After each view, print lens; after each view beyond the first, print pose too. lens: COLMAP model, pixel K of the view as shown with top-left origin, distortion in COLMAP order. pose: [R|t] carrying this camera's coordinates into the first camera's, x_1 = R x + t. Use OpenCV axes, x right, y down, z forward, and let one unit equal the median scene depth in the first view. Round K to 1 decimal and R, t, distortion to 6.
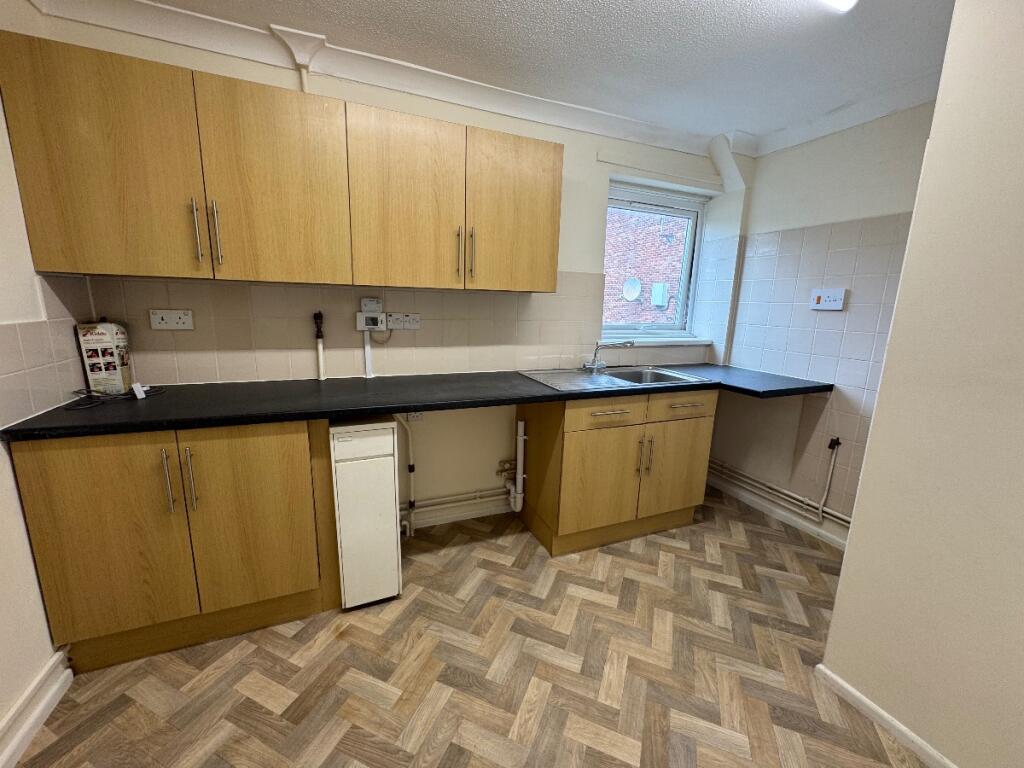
lens RADIAL K [[410.0, 0, 512.2], [0, 410.0, 384.4], [0, 0, 1]] dist [-0.004361, 0.000081]
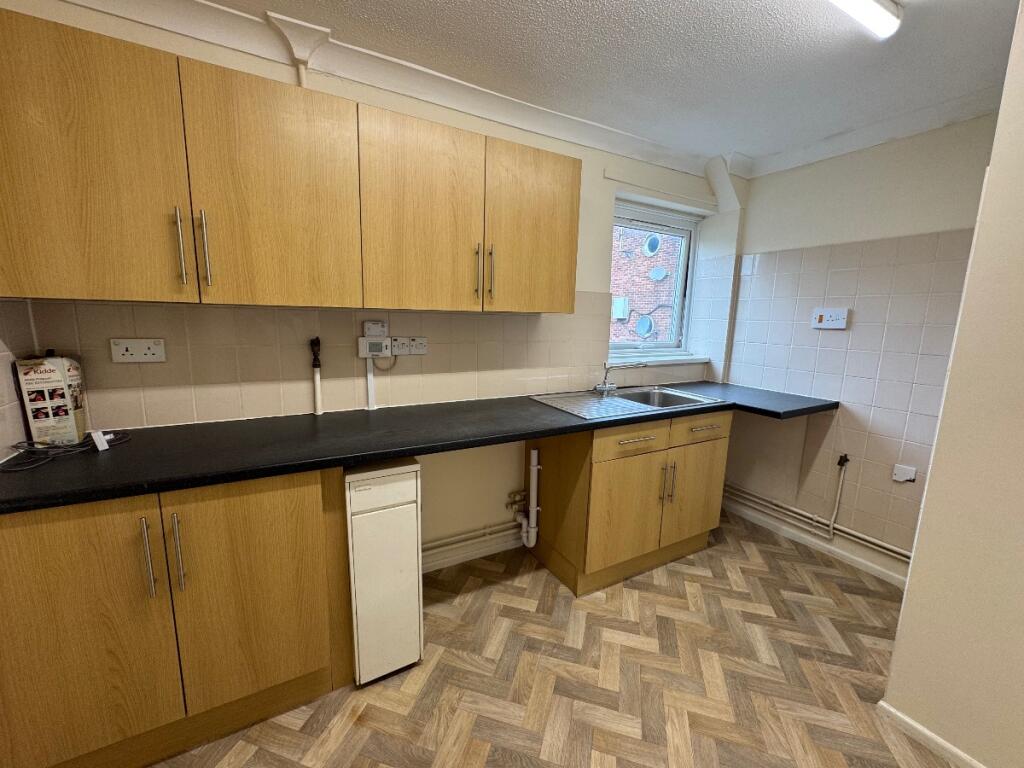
lens RADIAL K [[410.0, 0, 512.0], [0, 410.0, 383.8], [0, 0, 1]] dist [-0.004361, 0.000081]
pose [[0.994244, -0.022493, 0.104749, -0.157787], [0.025730, 0.999229, -0.029657, -0.043997], [-0.104001, 0.032182, 0.994056, 0.092757]]
